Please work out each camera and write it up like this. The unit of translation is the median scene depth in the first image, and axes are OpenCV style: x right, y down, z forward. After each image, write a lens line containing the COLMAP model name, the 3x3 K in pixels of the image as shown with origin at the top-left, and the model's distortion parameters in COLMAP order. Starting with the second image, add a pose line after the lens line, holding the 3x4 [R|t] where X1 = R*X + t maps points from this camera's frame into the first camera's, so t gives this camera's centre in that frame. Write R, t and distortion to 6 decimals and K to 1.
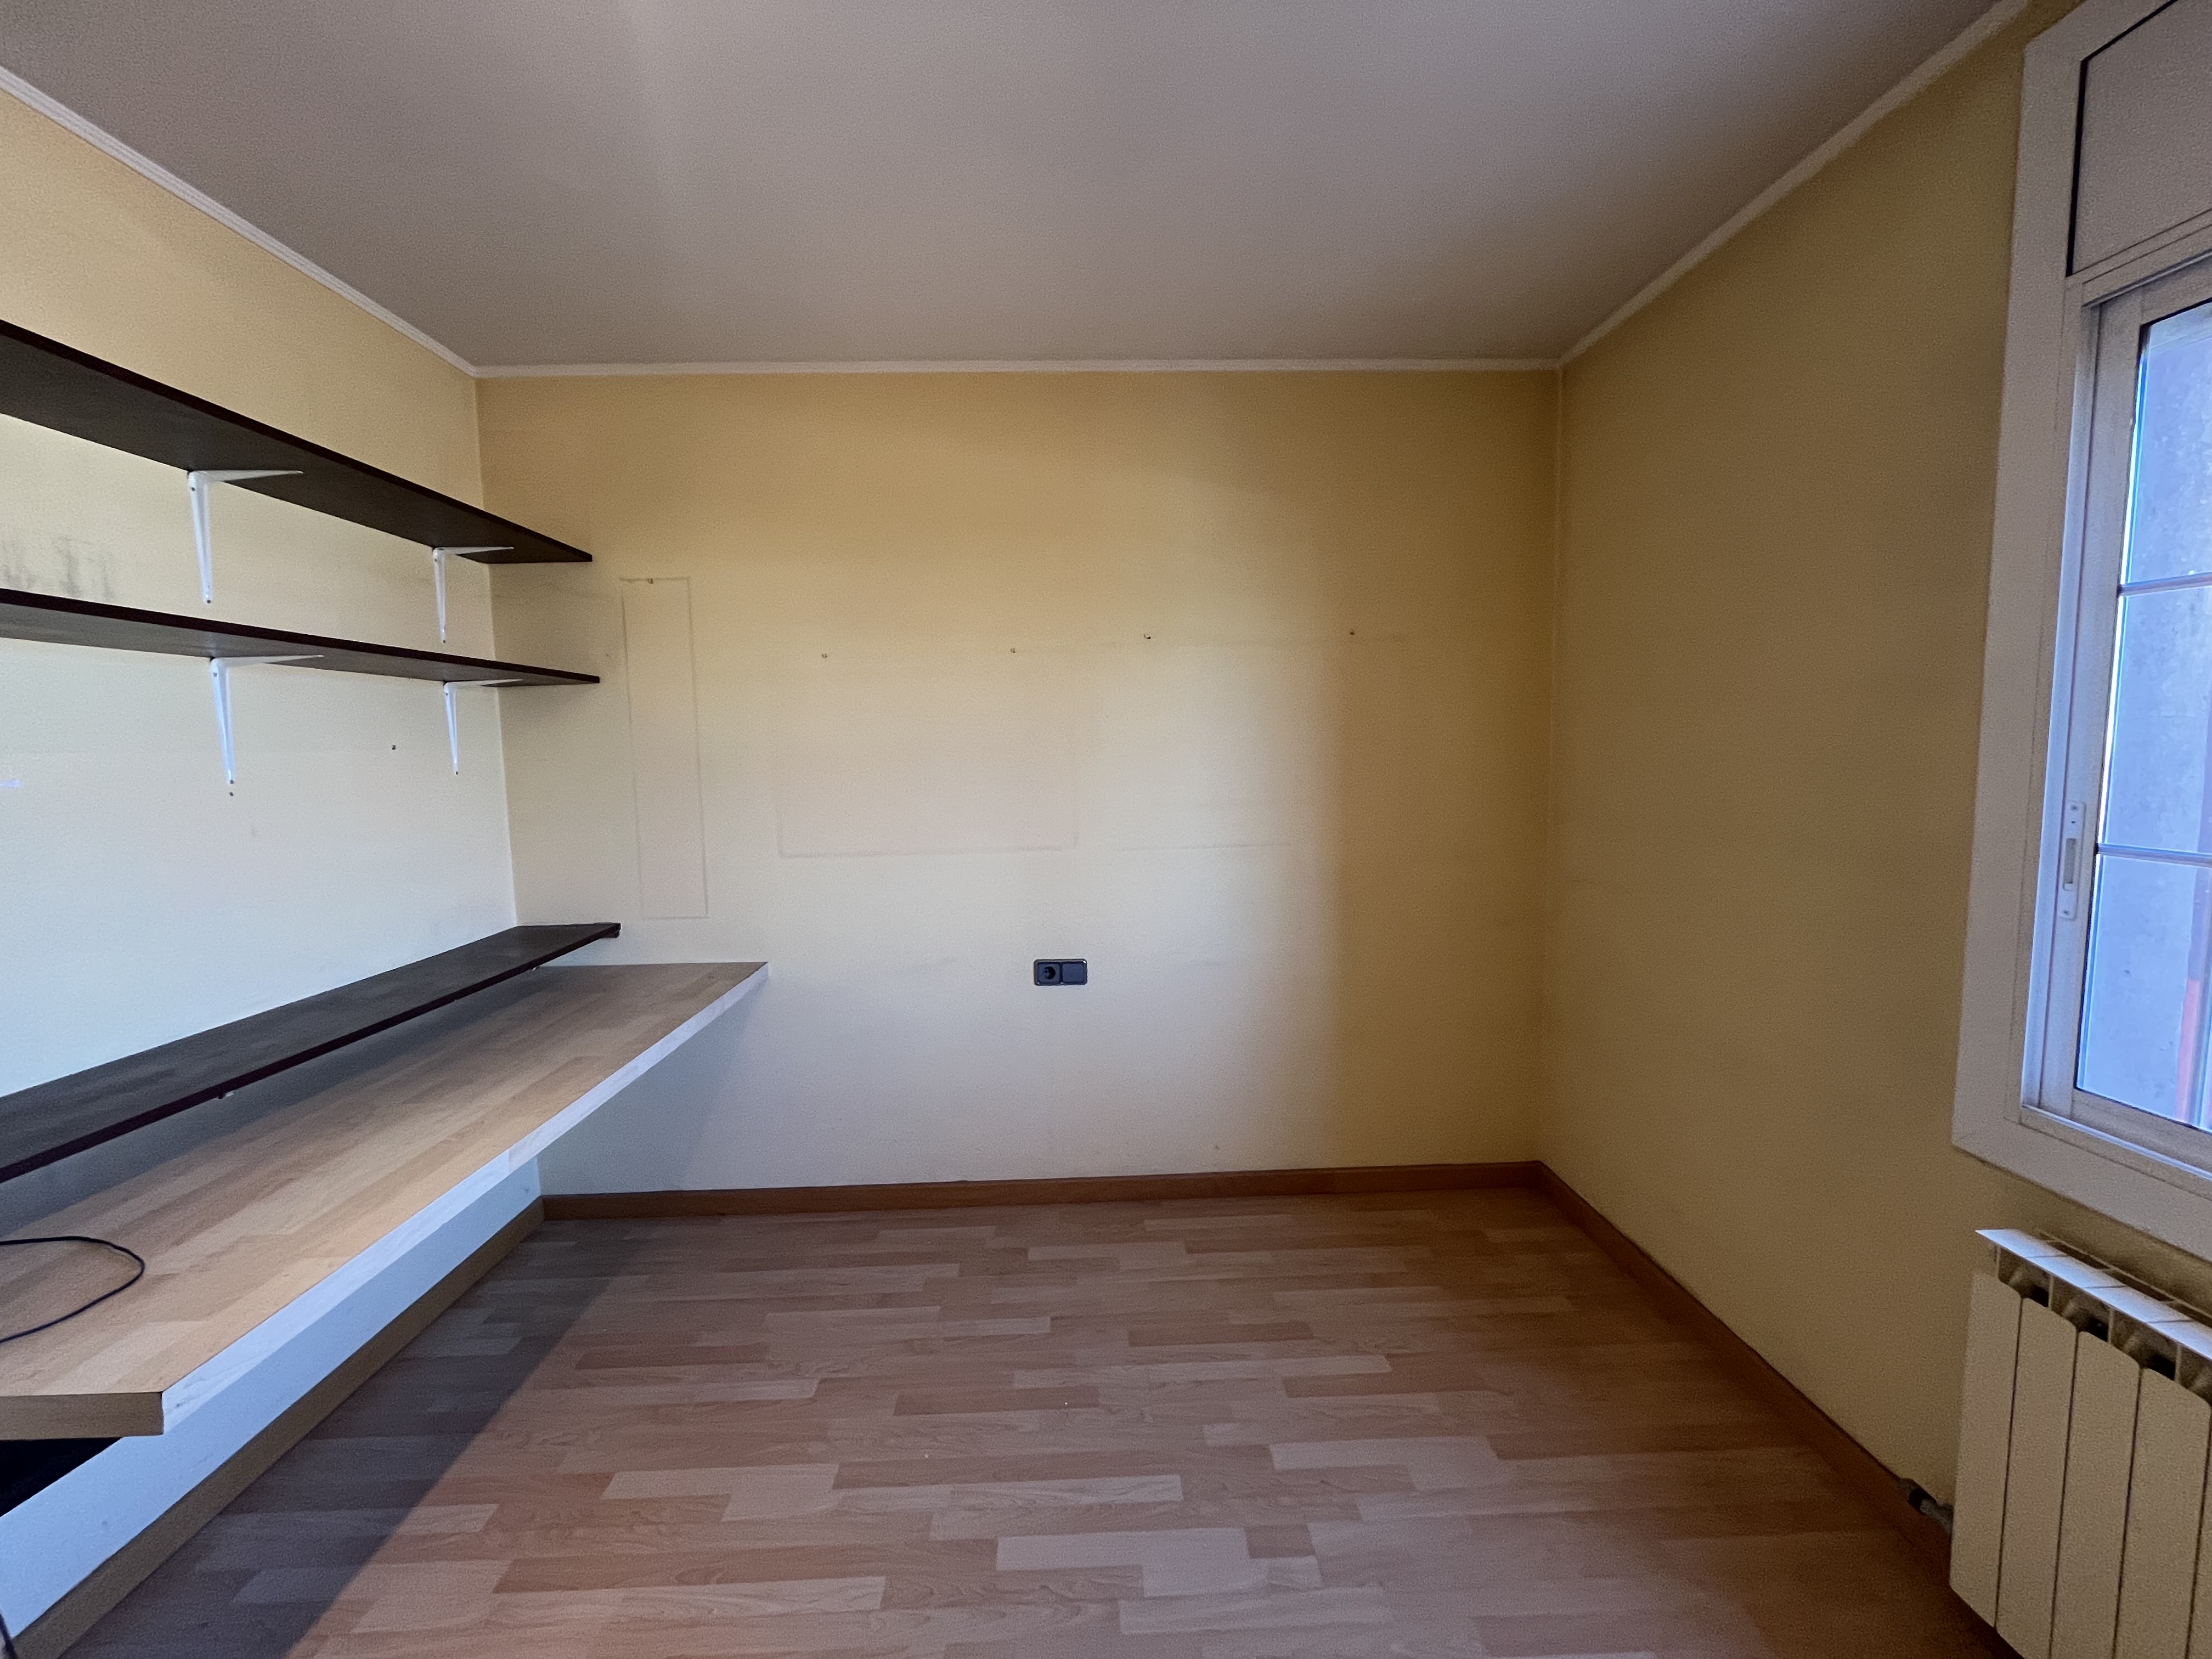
lens RADIAL K [[890.5, 0, 1099.7], [0, 890.5, 829.4], [0, 0, 1]] dist [-0.001145, -0.000251]
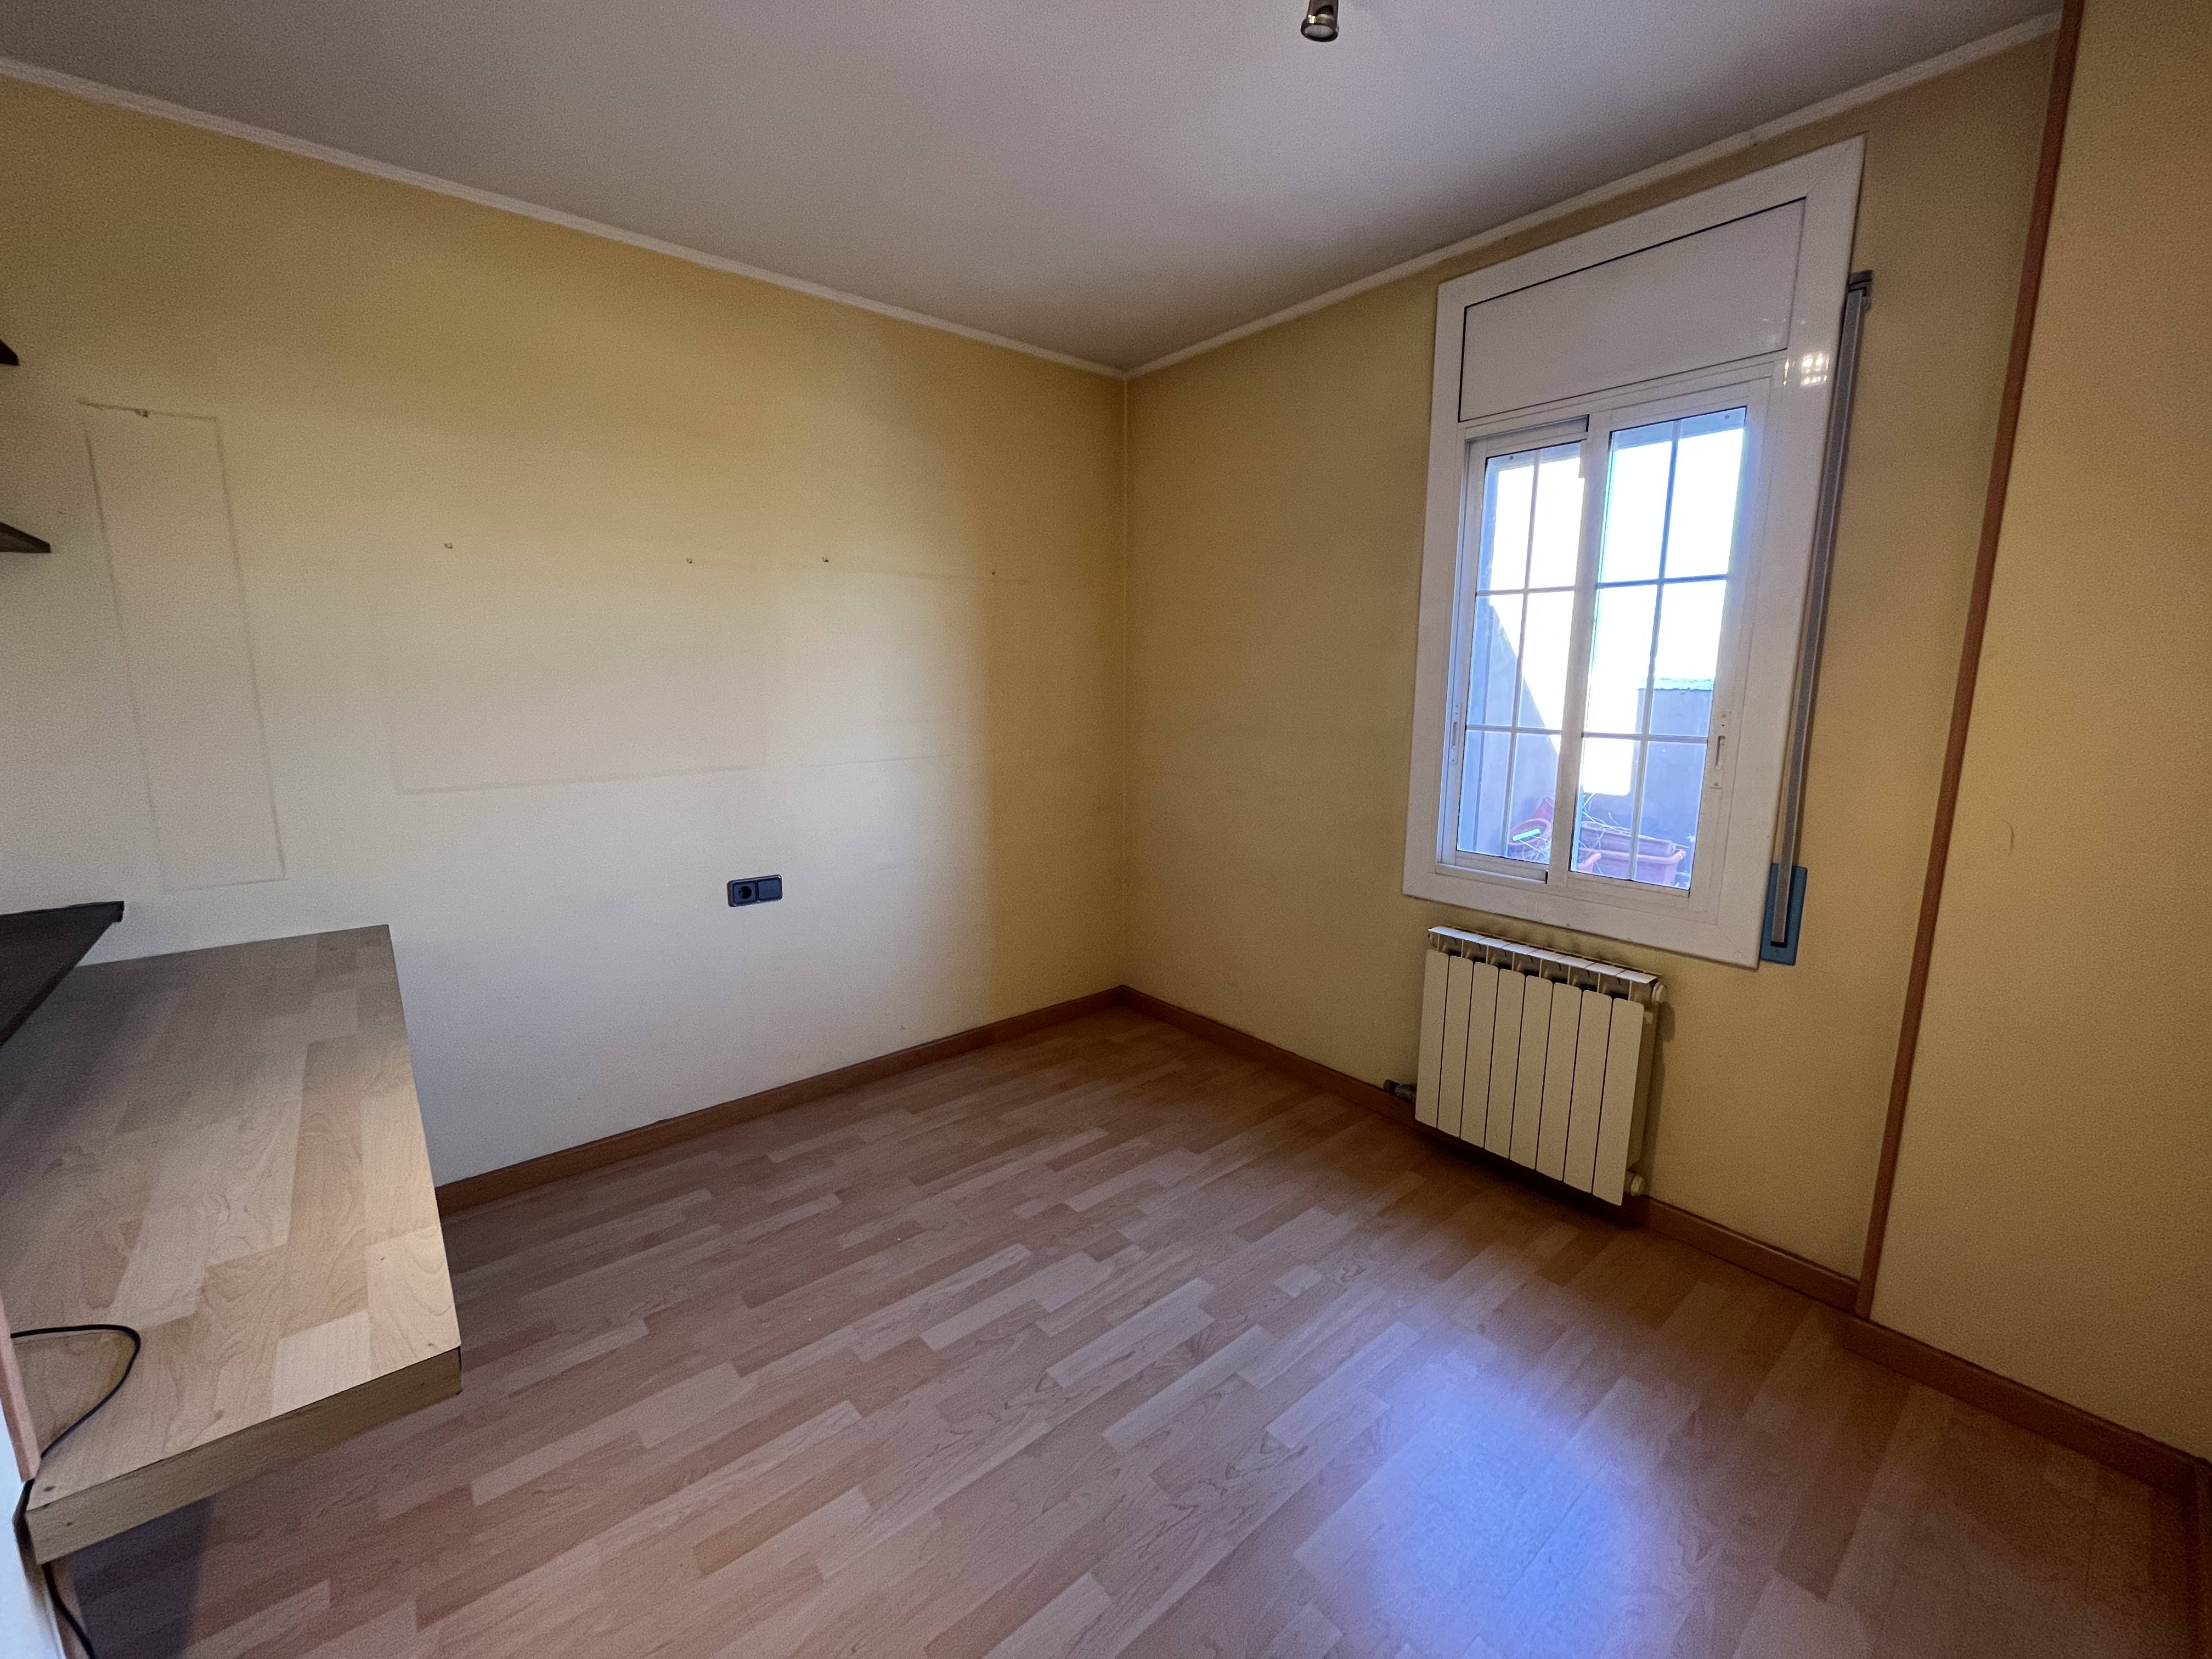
lens RADIAL K [[890.5, 0, 1099.7], [0, 890.5, 829.4], [0, 0, 1]] dist [-0.001145, -0.000251]
pose [[0.788667, -0.088033, 0.608486, -0.494071], [0.042171, 0.995111, 0.089309, 0.025748], [-0.613373, -0.044774, 0.788523, -0.044398]]
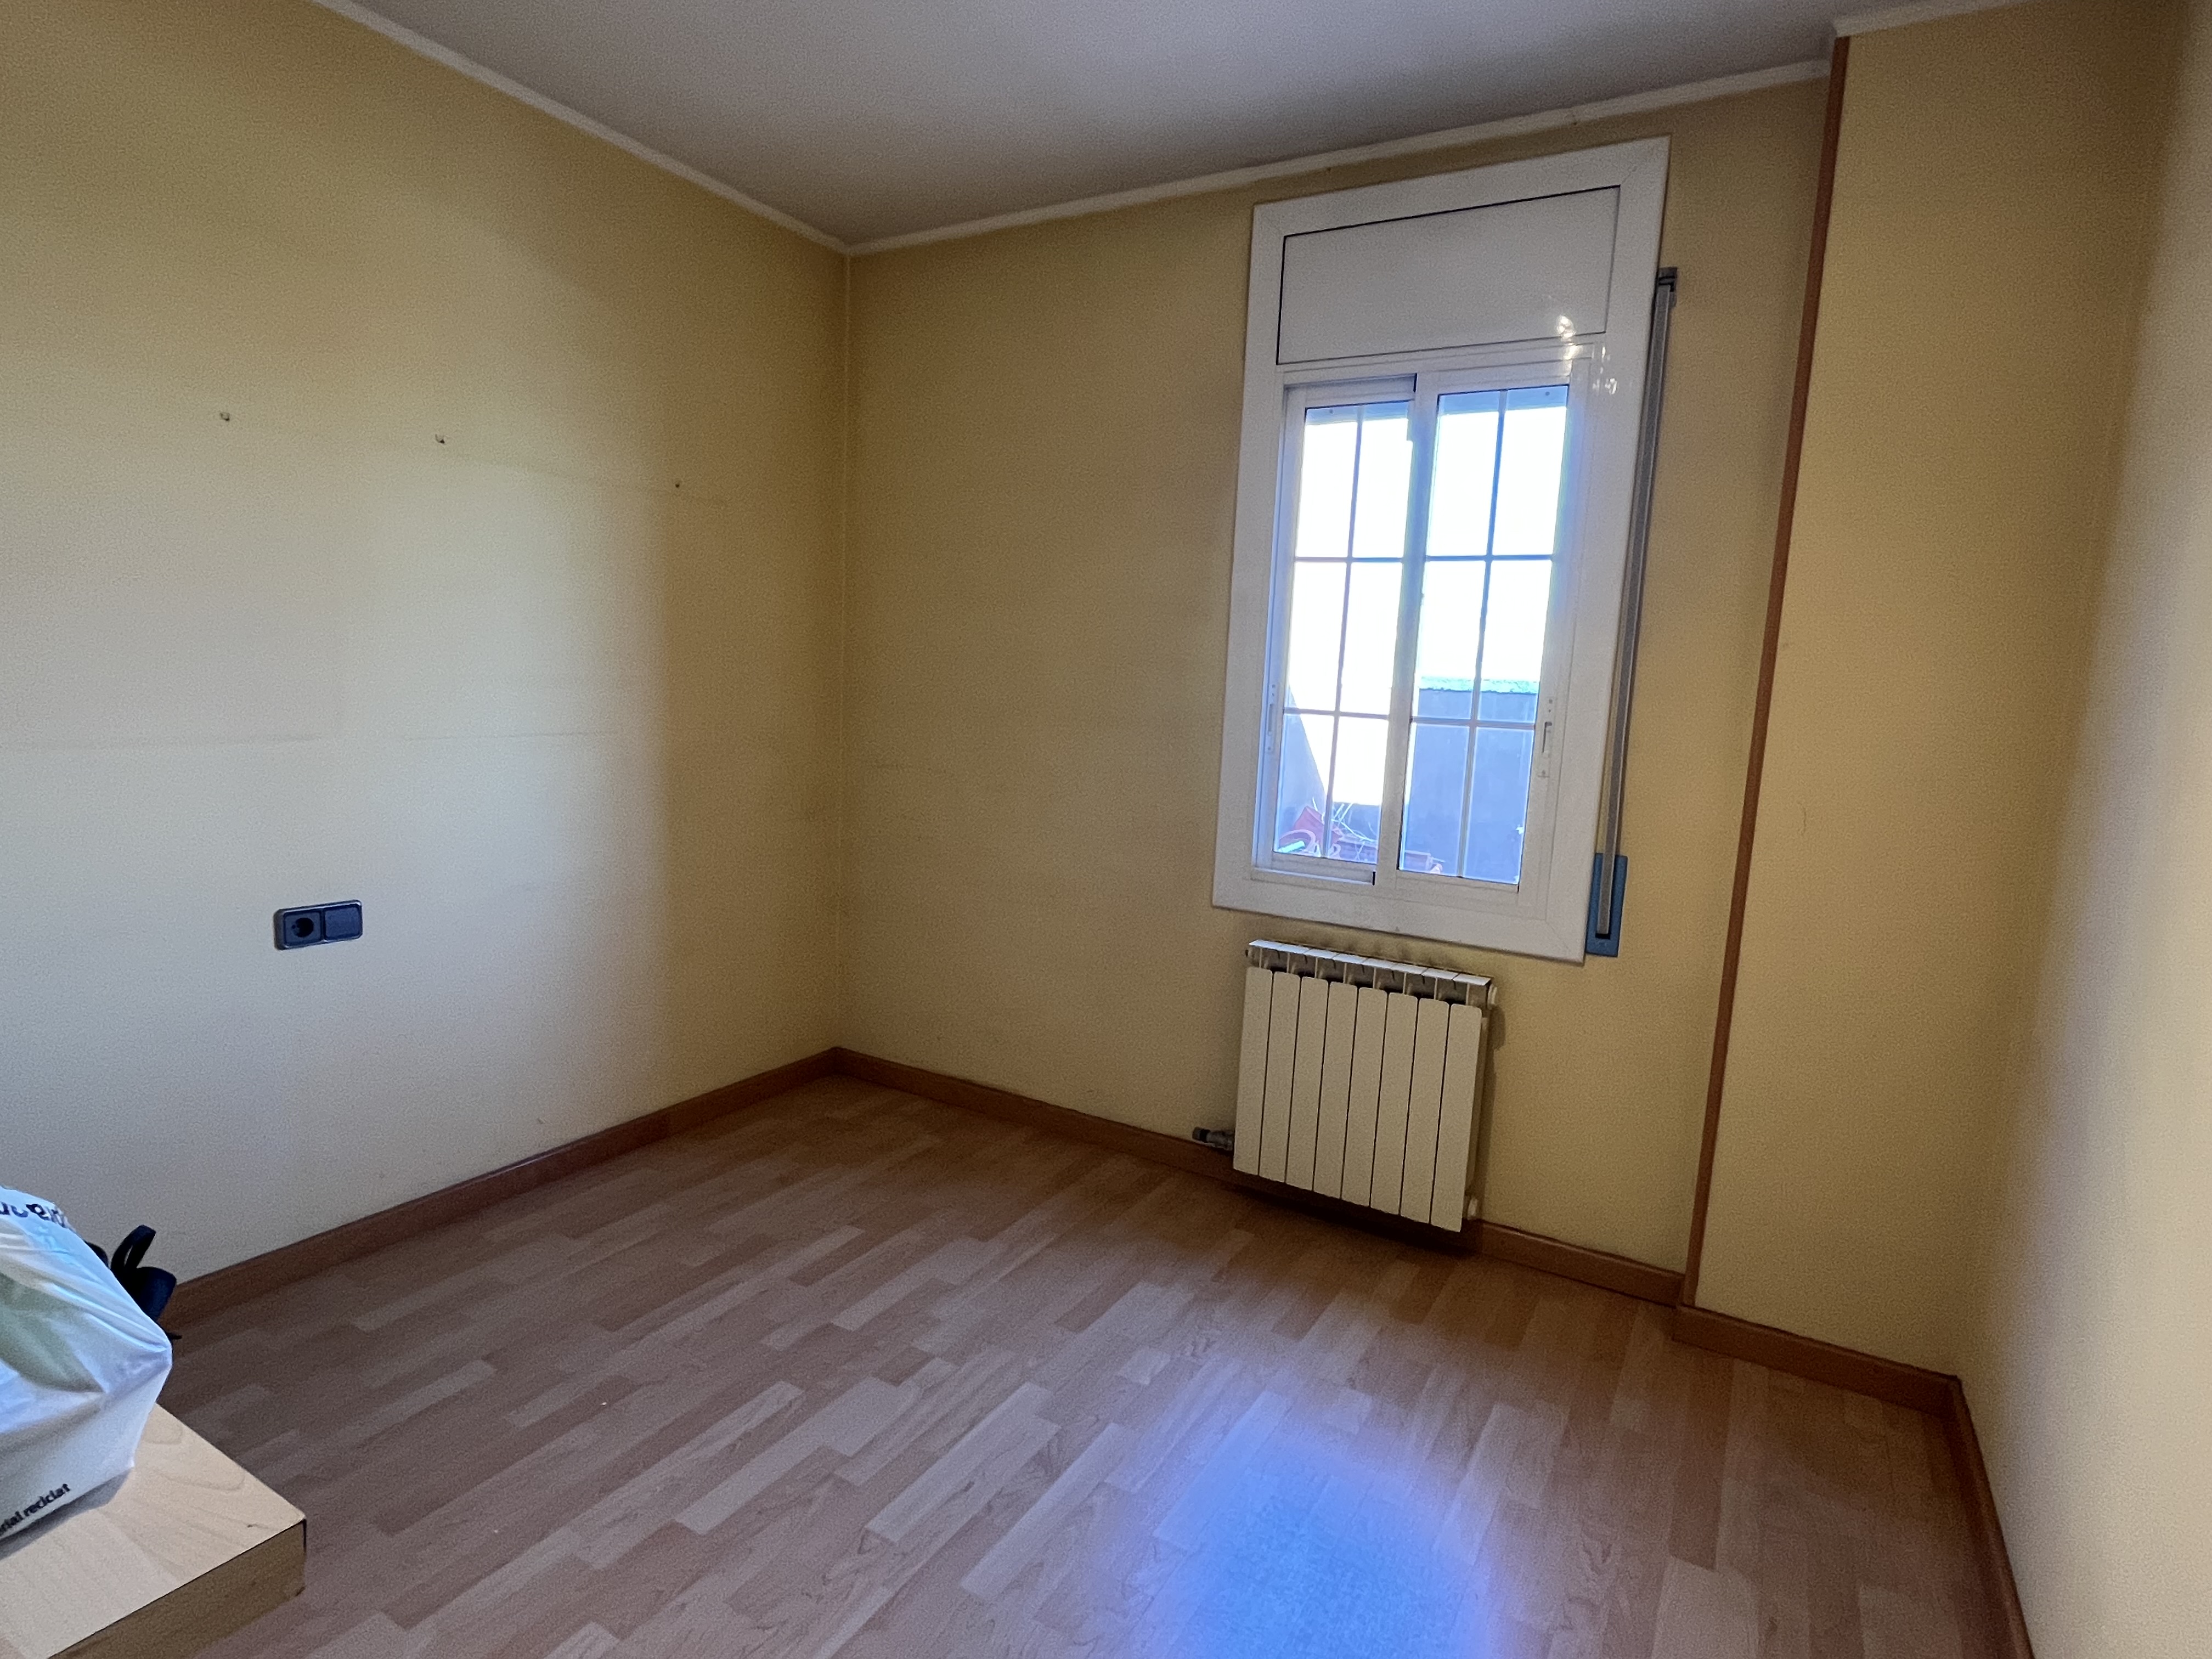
lens RADIAL K [[1157.4, 0, 1101.2], [0, 1157.4, 836.2], [0, 0, 1]] dist [-0.002139, -0.000549]
pose [[0.532888, -0.074760, 0.842877, -0.655330], [0.021891, 0.996974, 0.074588, 0.061477], [-0.845903, -0.021295, 0.532912, 0.067125]]
